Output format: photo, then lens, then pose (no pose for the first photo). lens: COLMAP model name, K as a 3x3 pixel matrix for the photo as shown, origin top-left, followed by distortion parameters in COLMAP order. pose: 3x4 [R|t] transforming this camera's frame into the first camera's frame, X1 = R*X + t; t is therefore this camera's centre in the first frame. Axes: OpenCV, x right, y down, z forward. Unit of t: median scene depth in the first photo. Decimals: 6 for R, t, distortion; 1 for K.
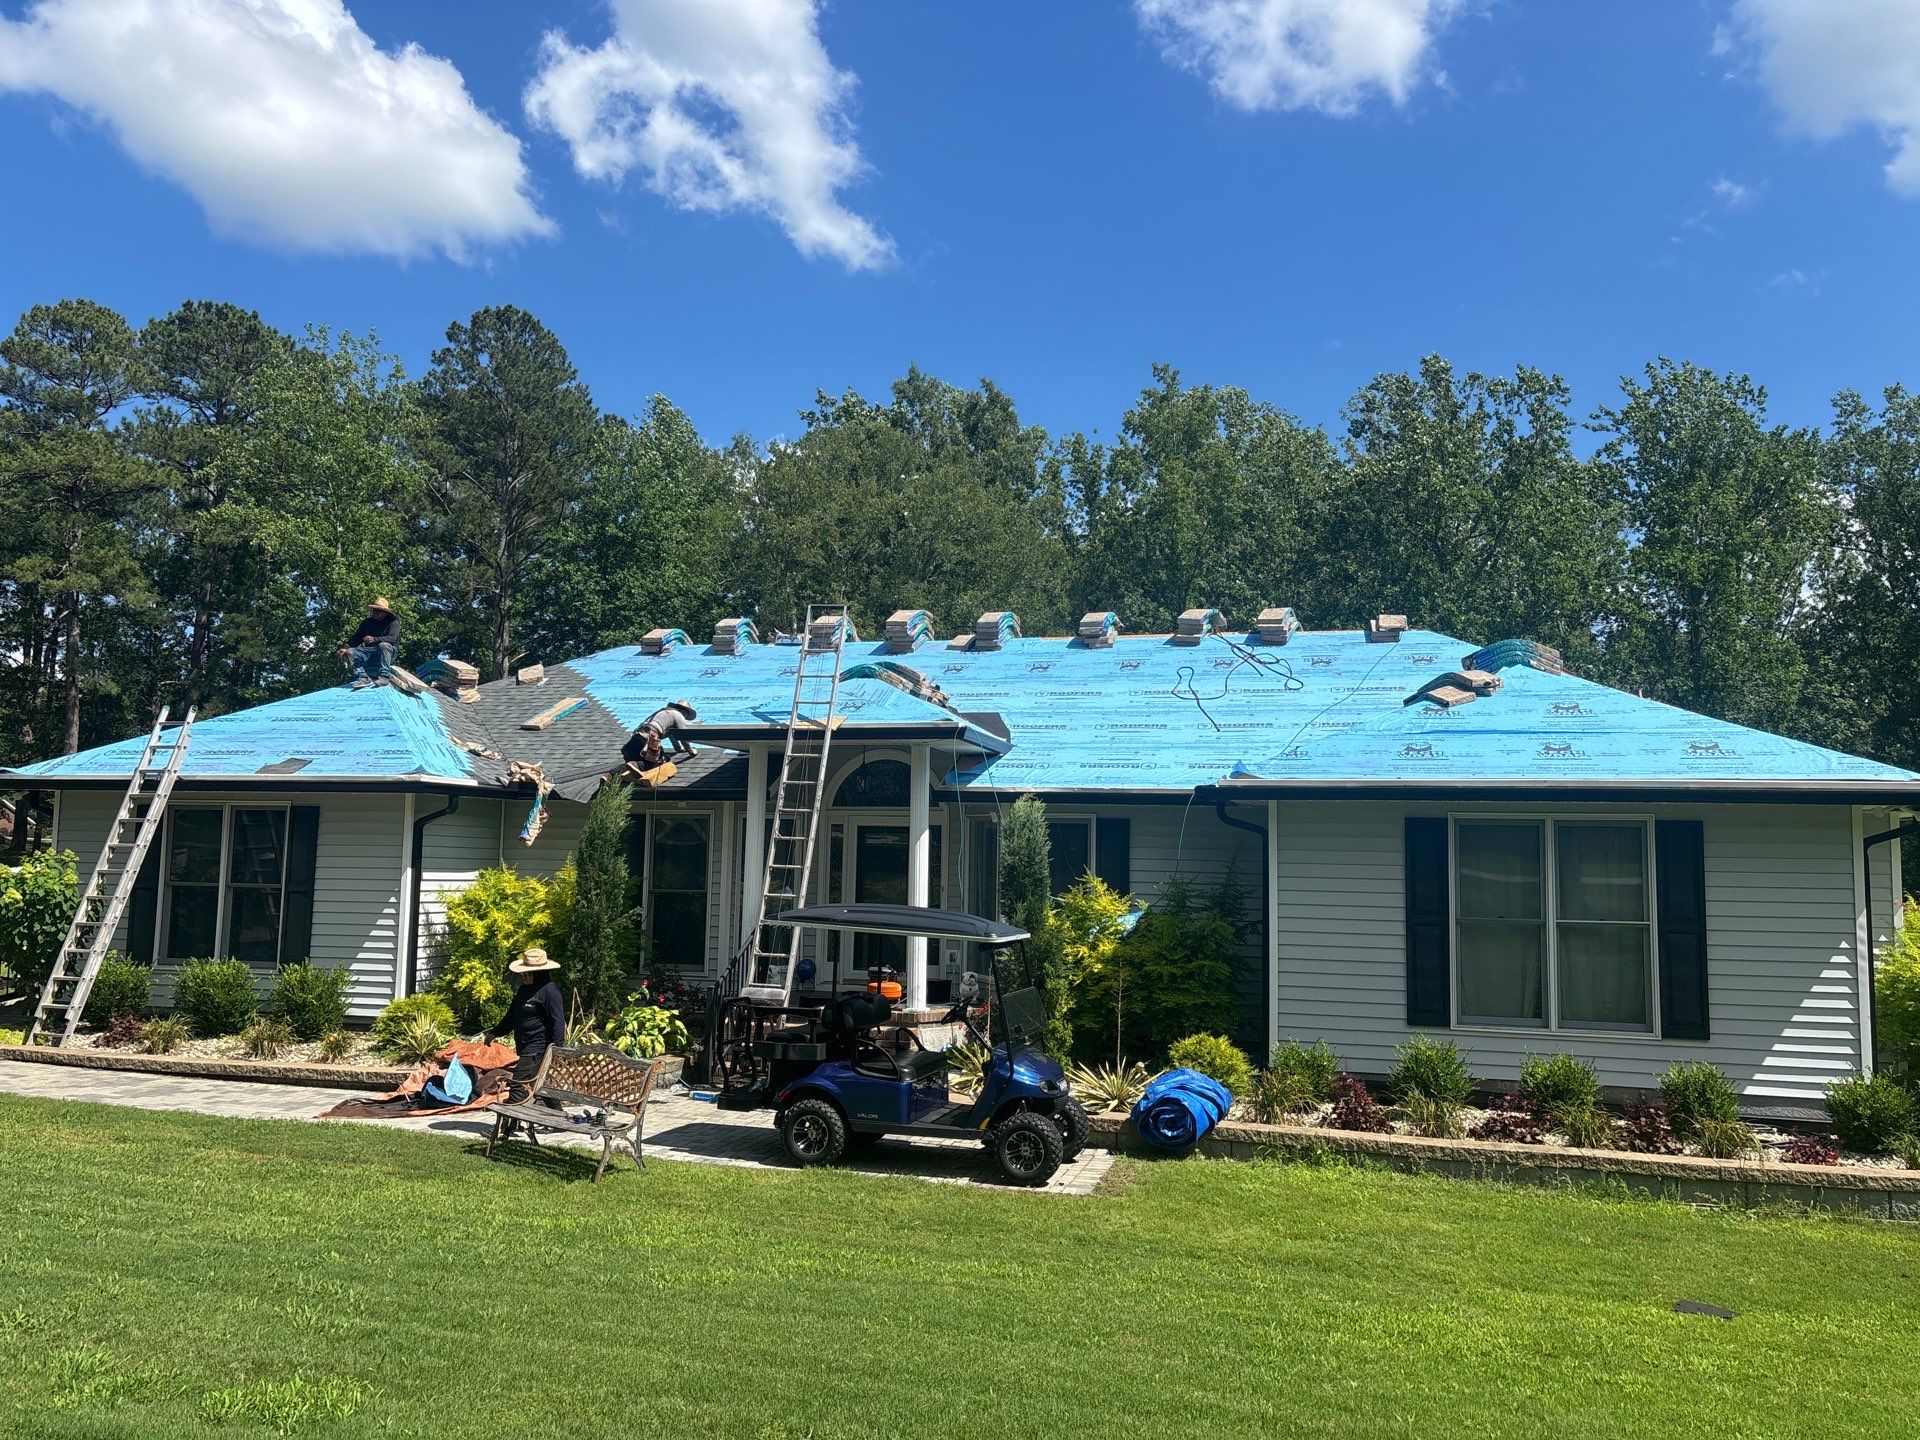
lens RADIAL K [[1443.4, 0, 968.3], [0, 1443.4, 718.5], [0, 0, 1]] dist [0.056849, -0.054325]
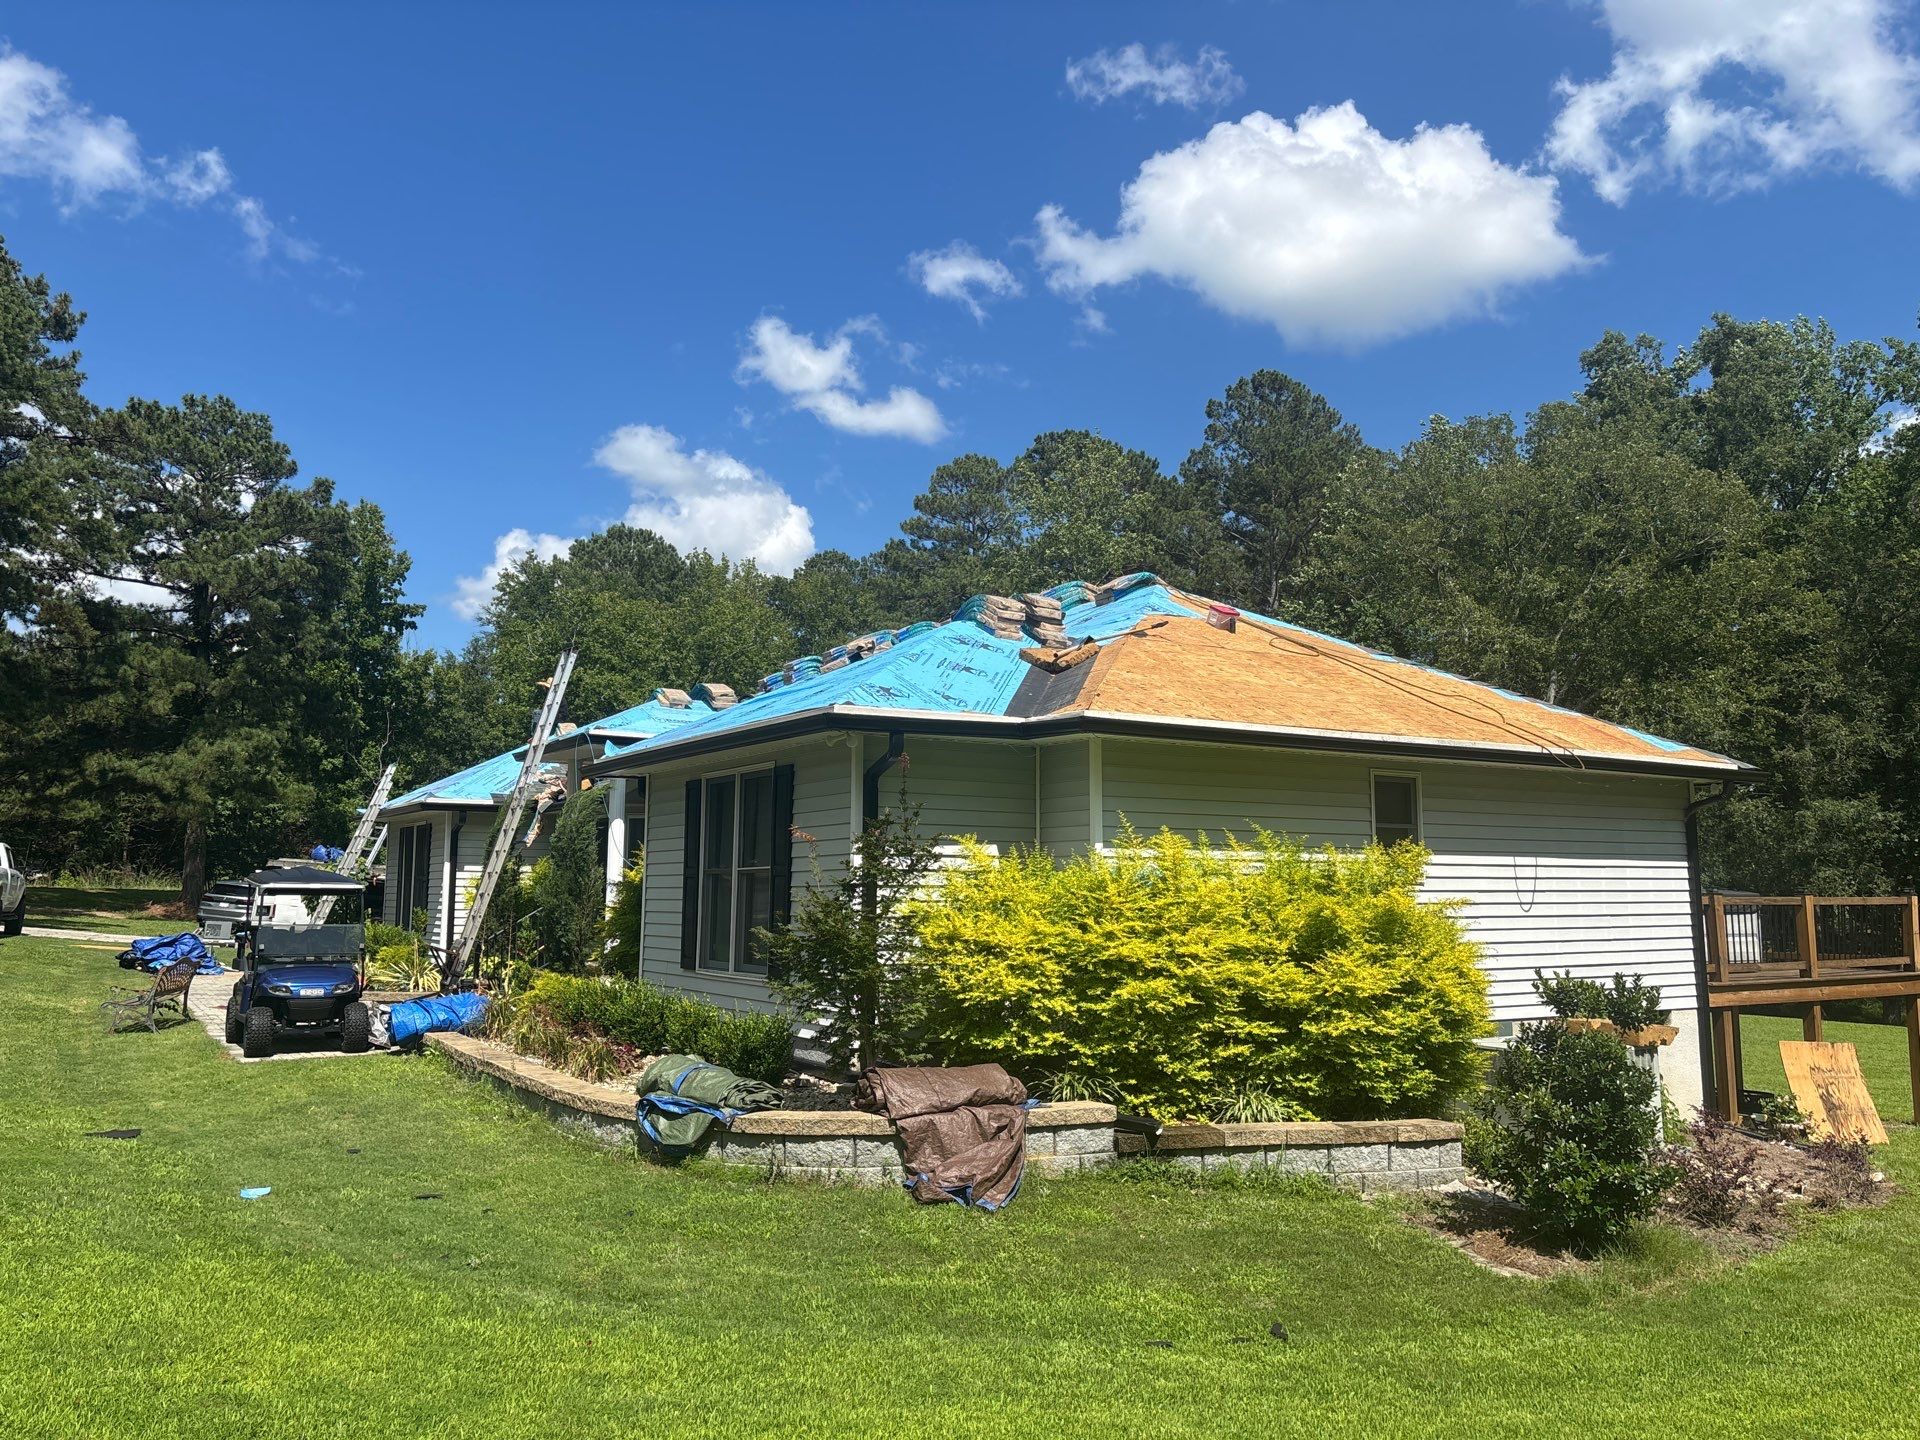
lens RADIAL K [[1443.4, 0, 968.3], [0, 1443.4, 718.5], [0, 0, 1]] dist [0.056849, -0.054325]
pose [[0.734310, -0.094750, -0.672170, 1.020444], [0.074260, 0.995480, -0.059199, 0.087241], [0.674741, -0.006445, 0.738027, 0.281821]]
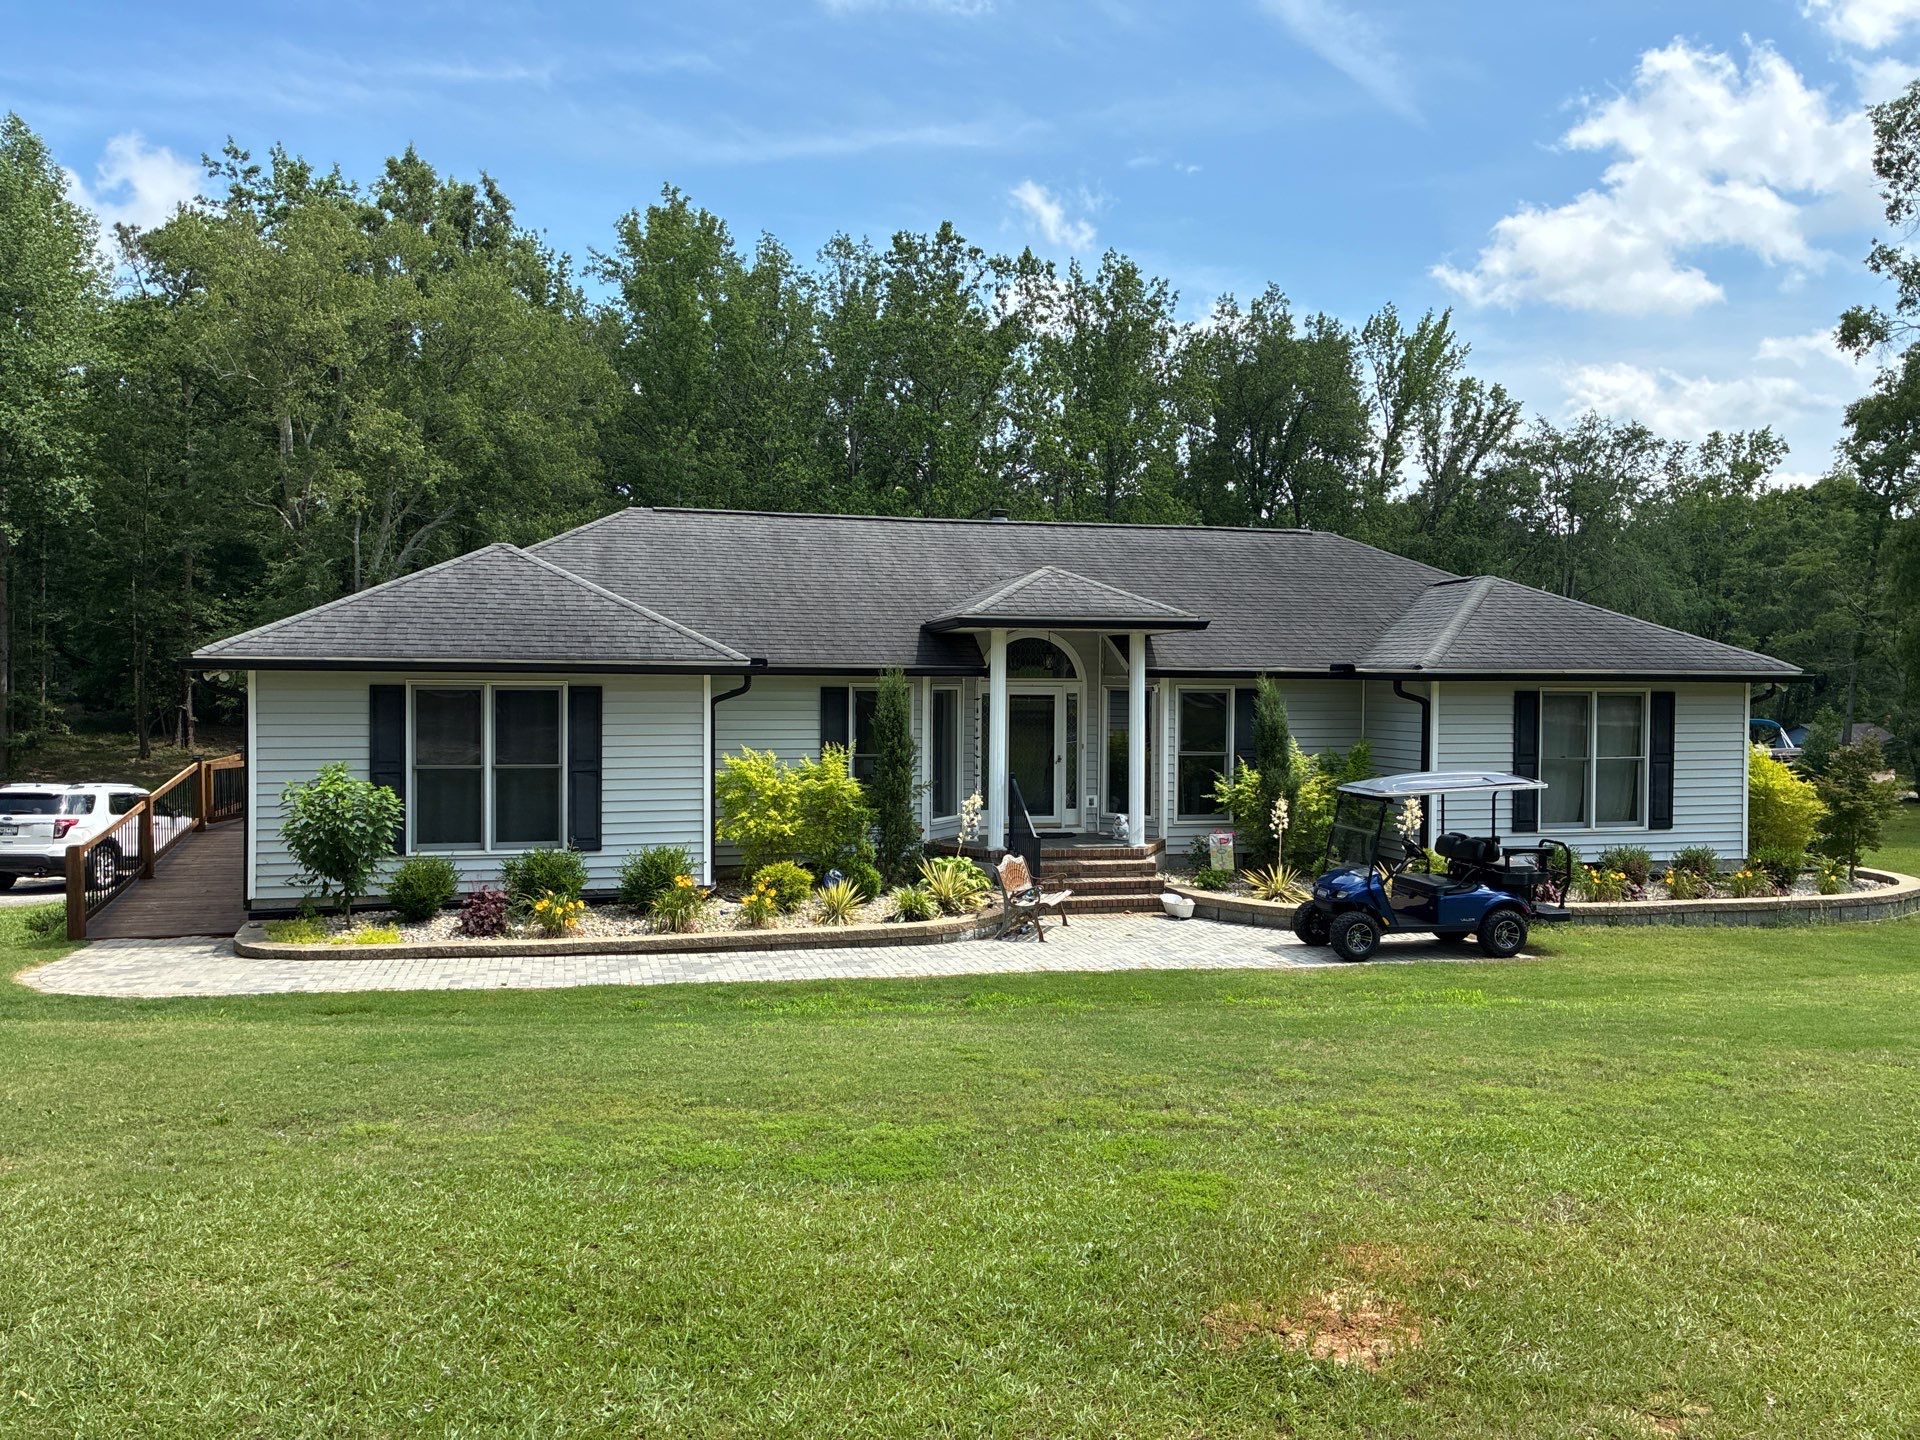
lens RADIAL K [[1443.4, 0, 968.3], [0, 1443.4, 718.5], [0, 0, 1]] dist [0.056849, -0.054325]
pose [[0.869815, -0.026841, 0.492647, -0.756526], [-0.037937, 0.991924, 0.121025, -0.050614], [-0.491917, -0.123959, 0.861773, 0.014193]]
